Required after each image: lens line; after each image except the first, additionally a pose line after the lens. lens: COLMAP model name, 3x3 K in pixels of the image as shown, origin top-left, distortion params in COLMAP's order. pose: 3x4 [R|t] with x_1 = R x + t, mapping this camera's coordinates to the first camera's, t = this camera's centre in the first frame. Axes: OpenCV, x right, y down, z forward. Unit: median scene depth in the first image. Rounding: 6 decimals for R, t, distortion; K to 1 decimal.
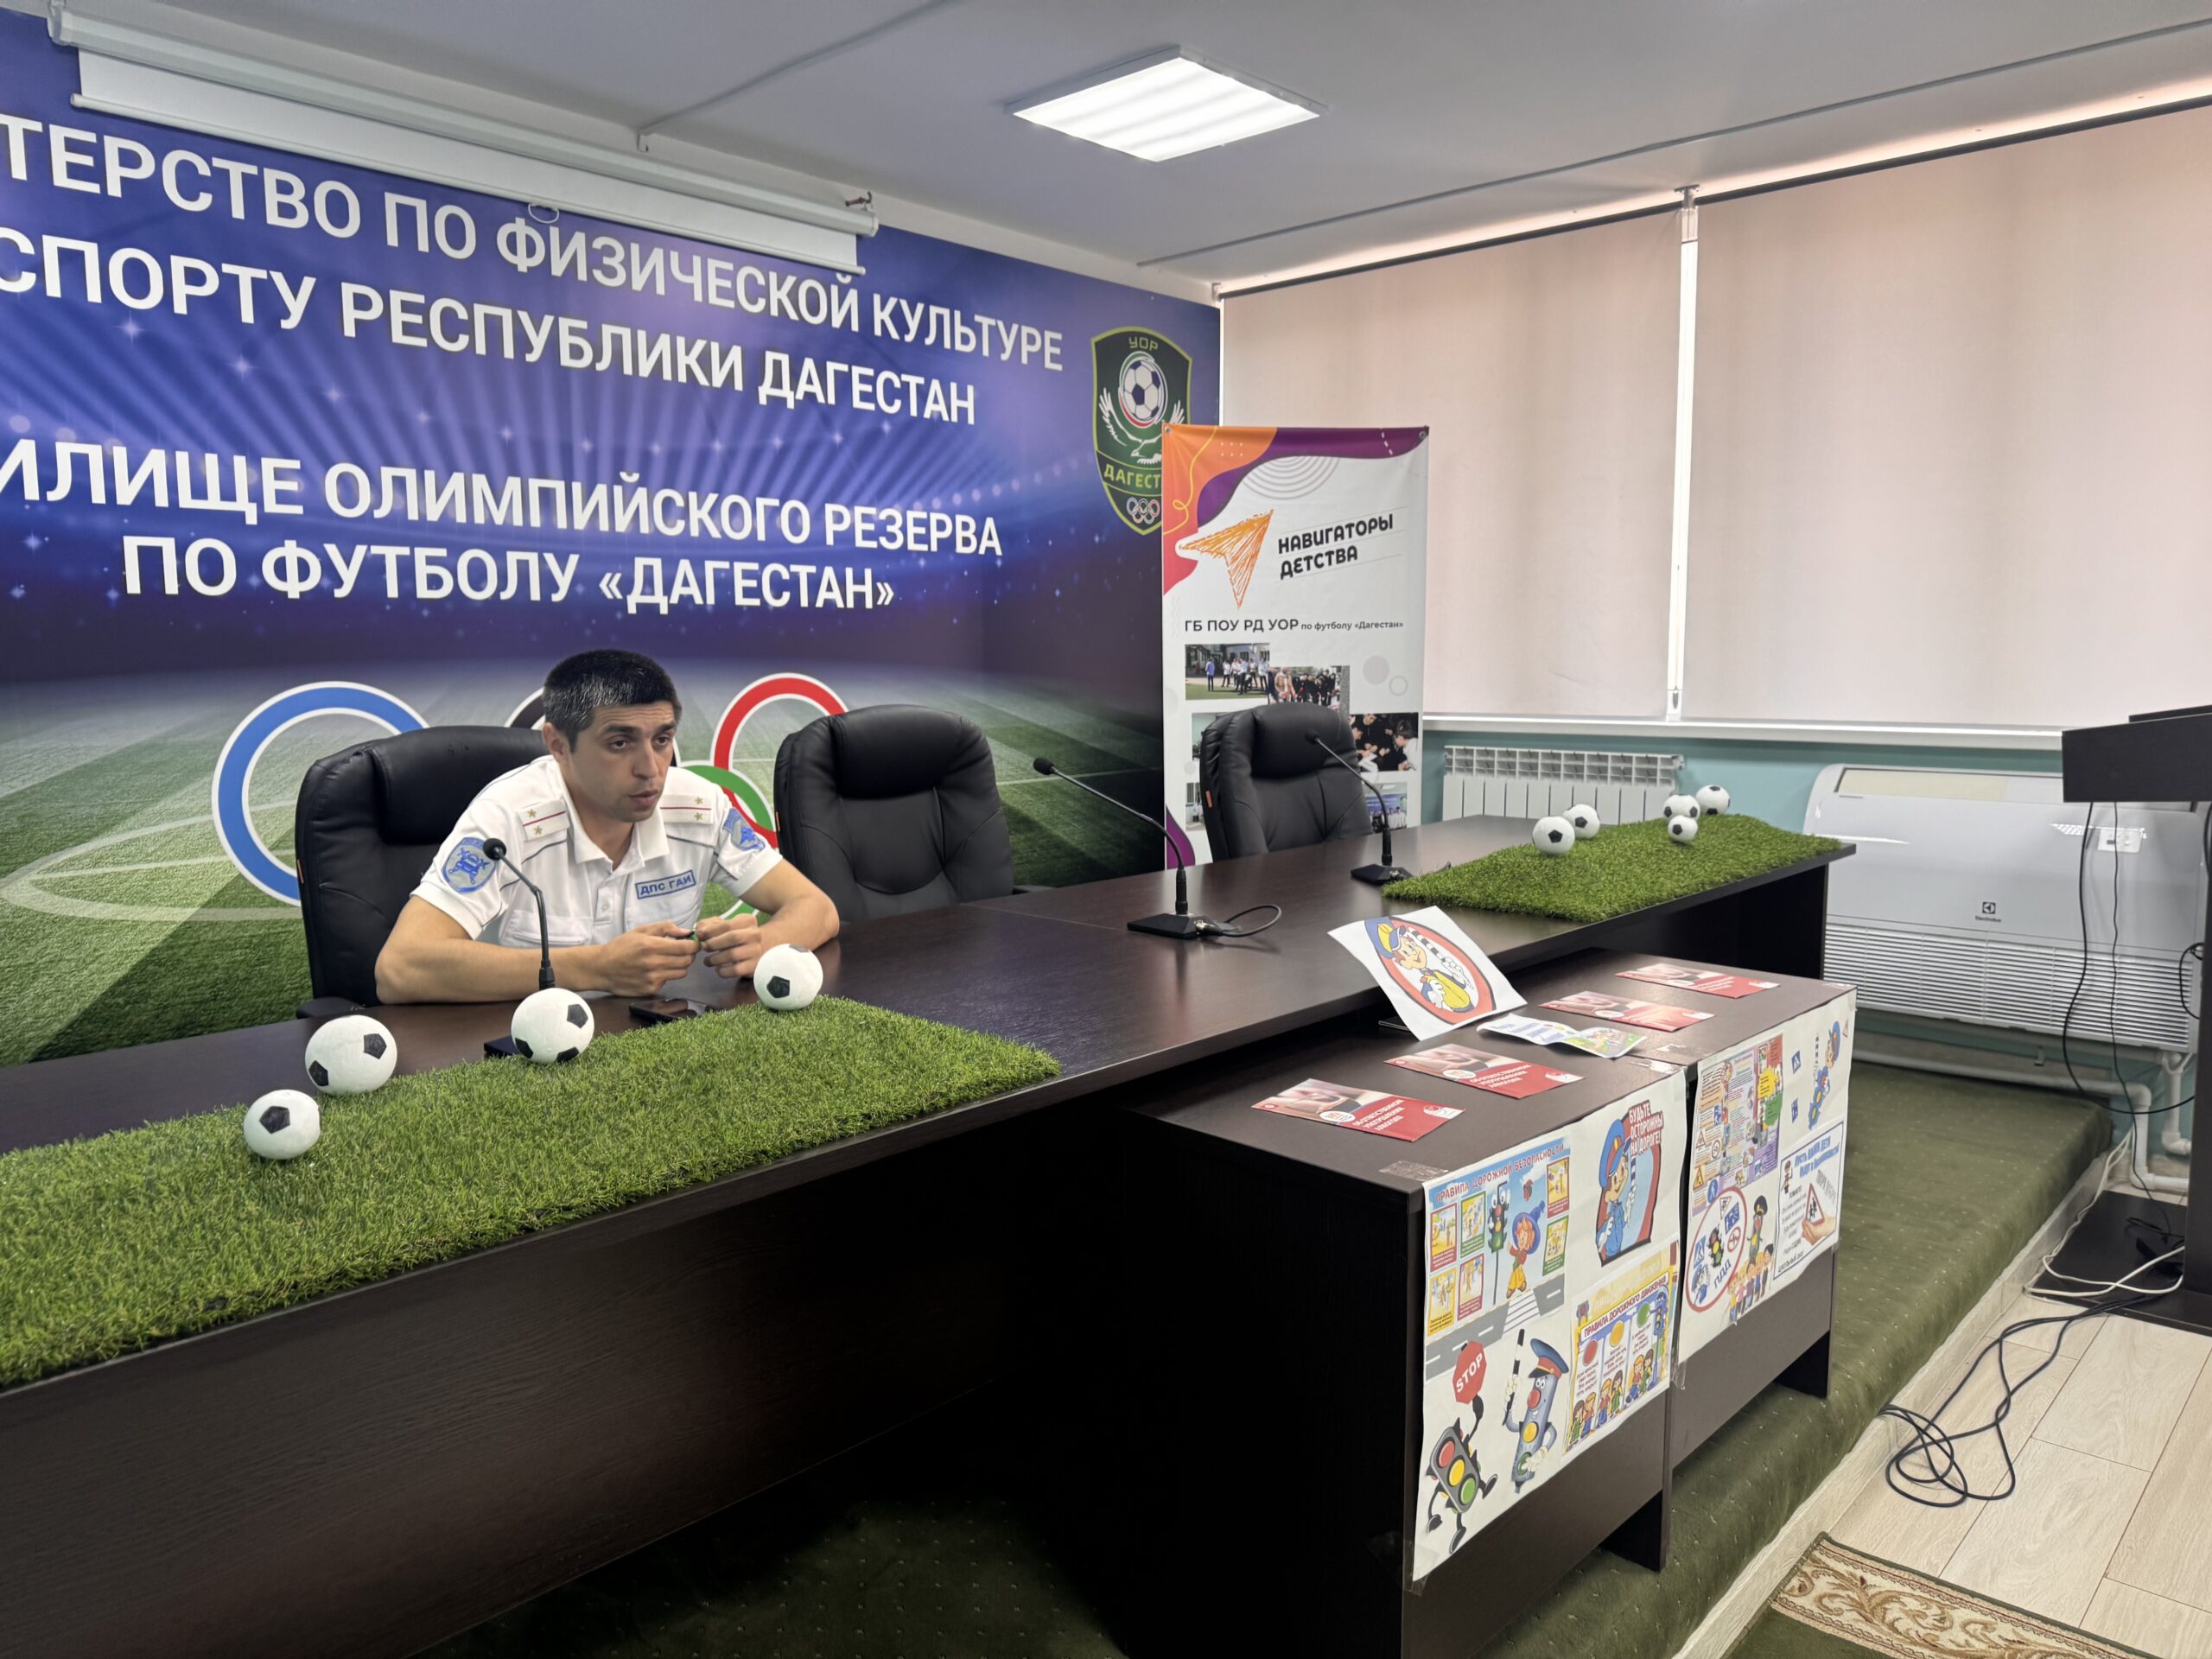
lens RADIAL K [[1555.3, 0, 1118.6], [0, 1555.3, 834.0], [0, 0, 1]] dist [0.075002, -0.110661]
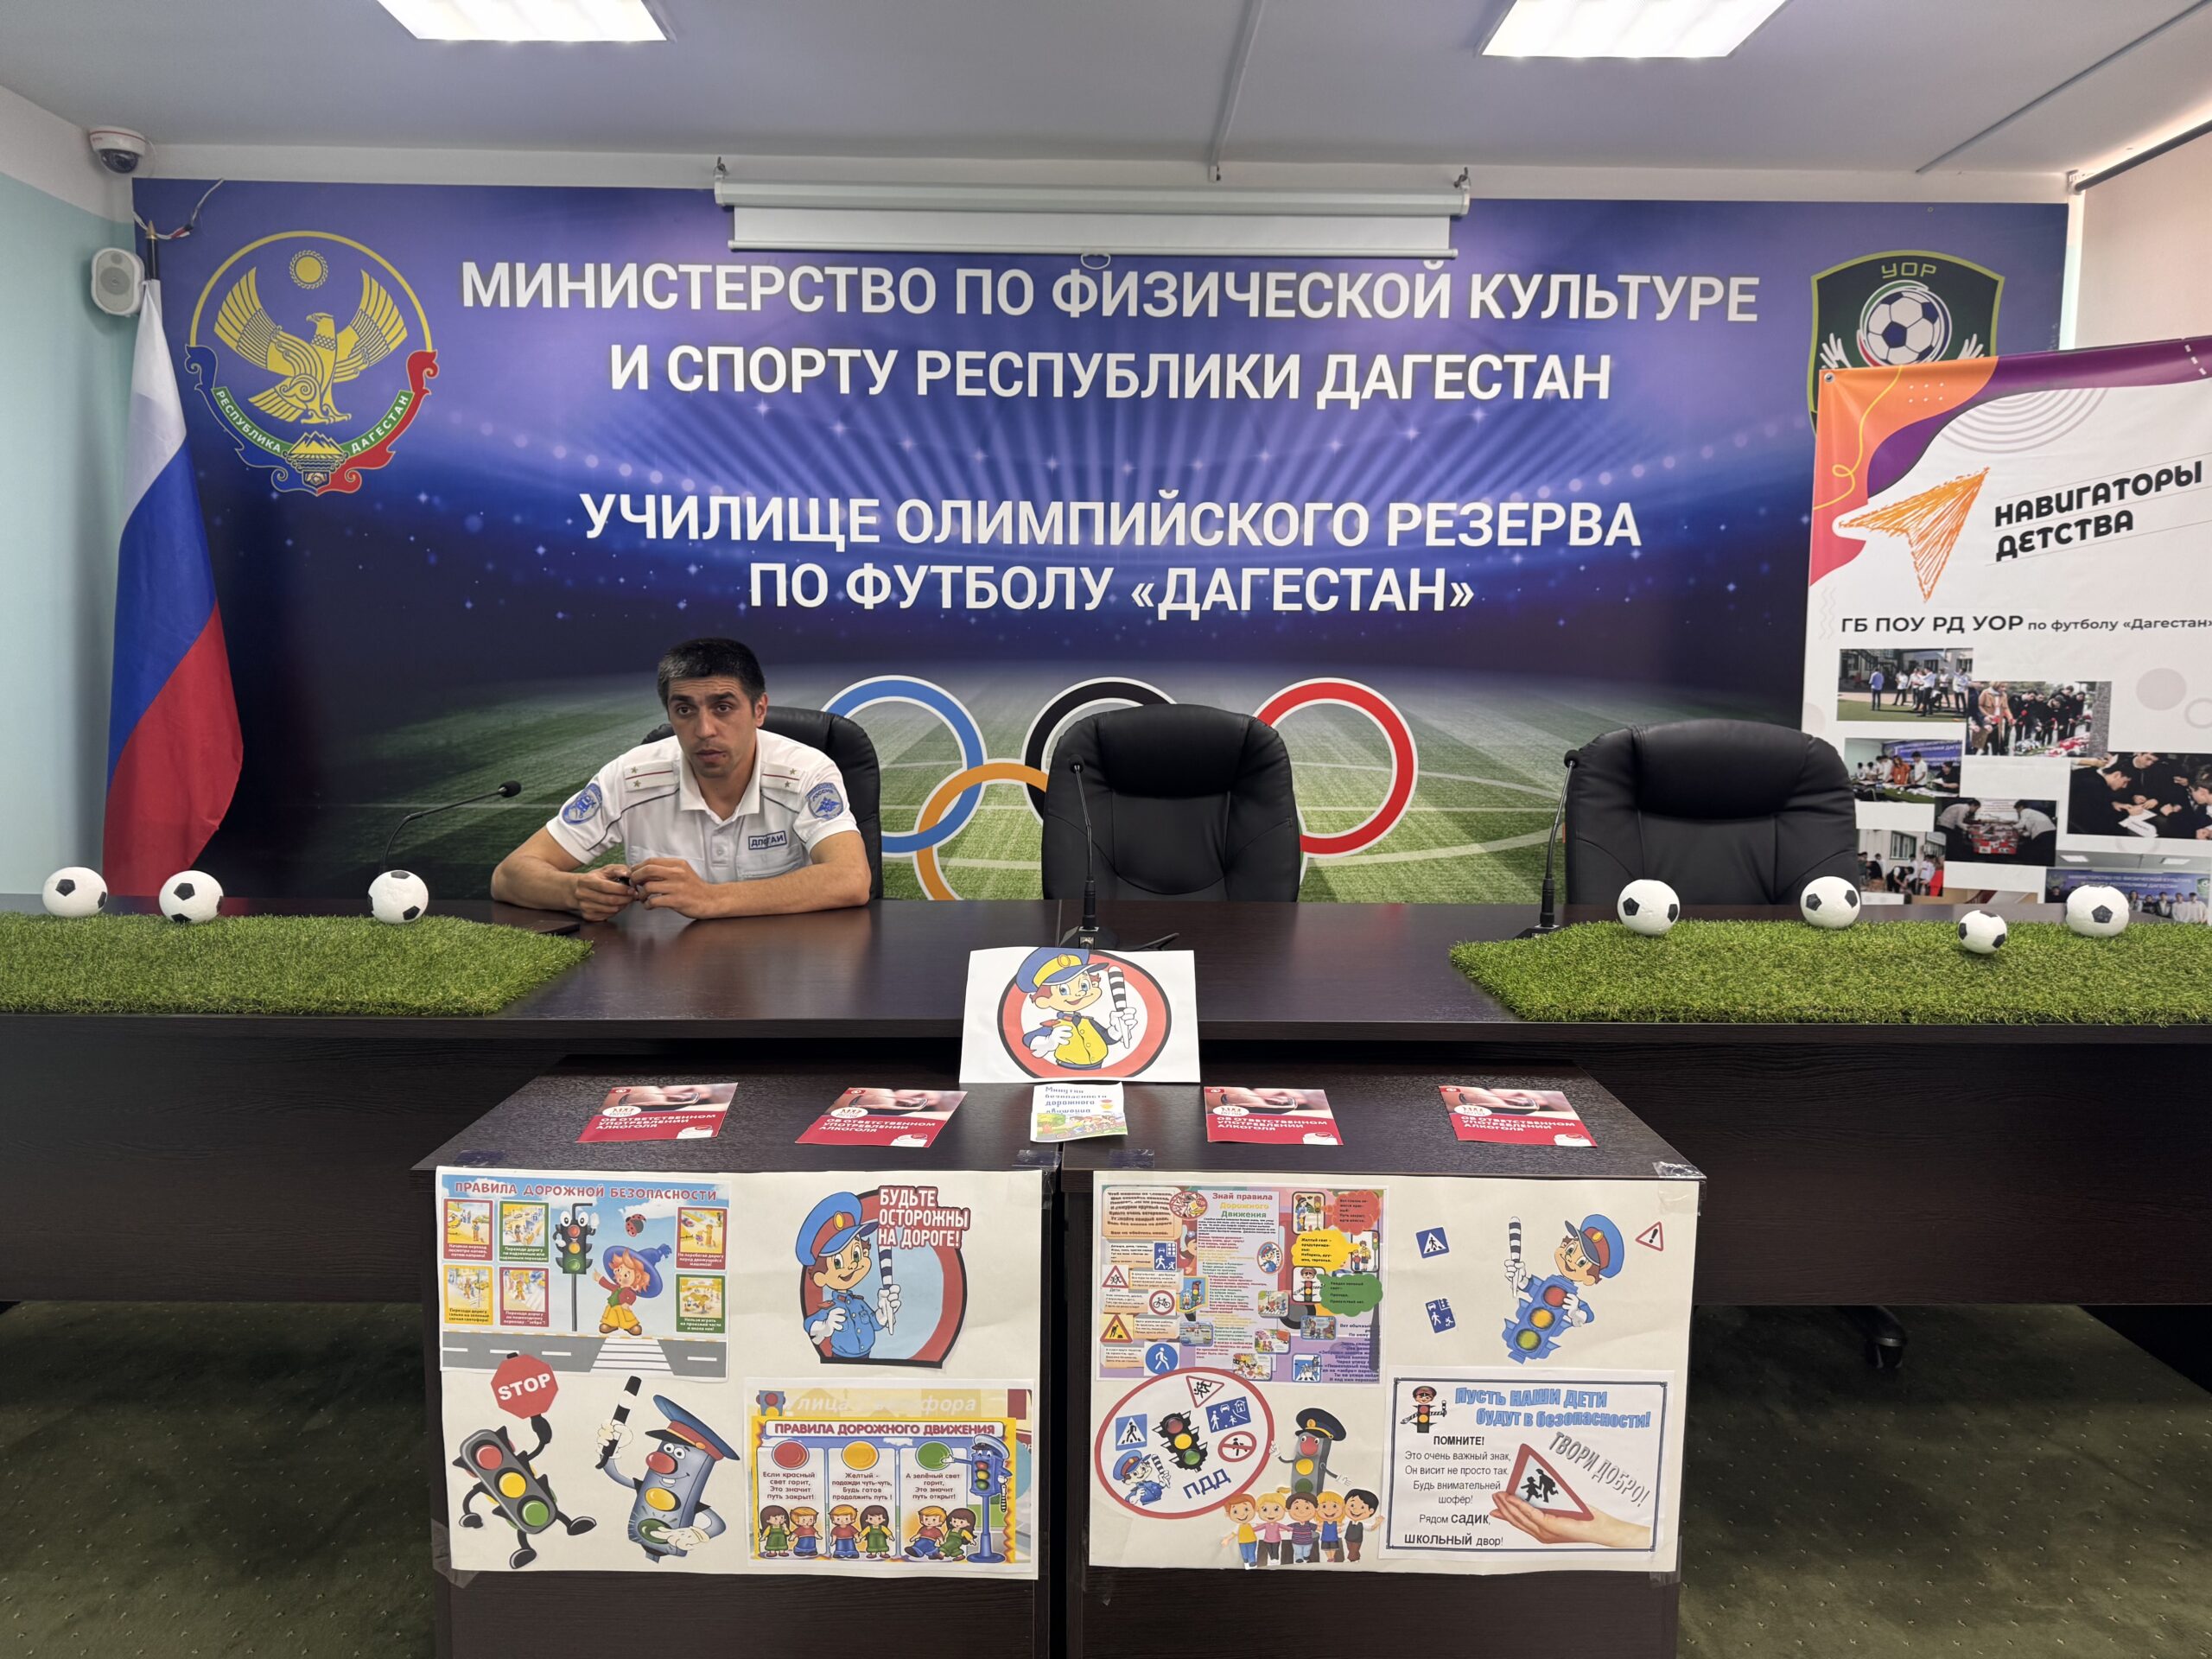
lens RADIAL K [[1555.3, 0, 1102.6], [0, 1555.3, 845.6], [0, 0, 1]] dist [0.075002, -0.110661]
pose [[0.681727, 0.093103, -0.725658, 0.452853], [-0.097312, 0.994596, 0.036187, -0.020033], [0.725106, 0.045946, 0.687103, 0.237750]]
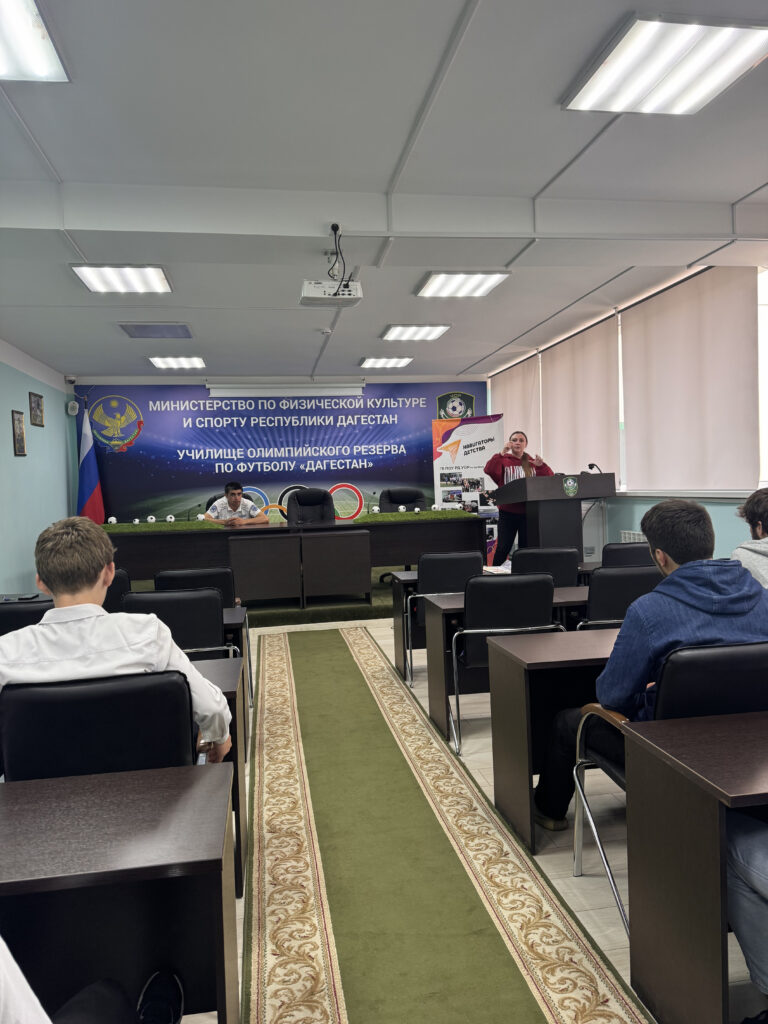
lens RADIAL K [[720.0, 0, 391.8], [0, 720.0, 528.3], [0, 0, 1]] dist [0.075002, -0.110661]
pose [[0.788271, 0.014180, -0.615165, 1.320602], [-0.041365, 0.998694, -0.029984, 0.097023], [0.613936, 0.049082, 0.787828, -0.640367]]
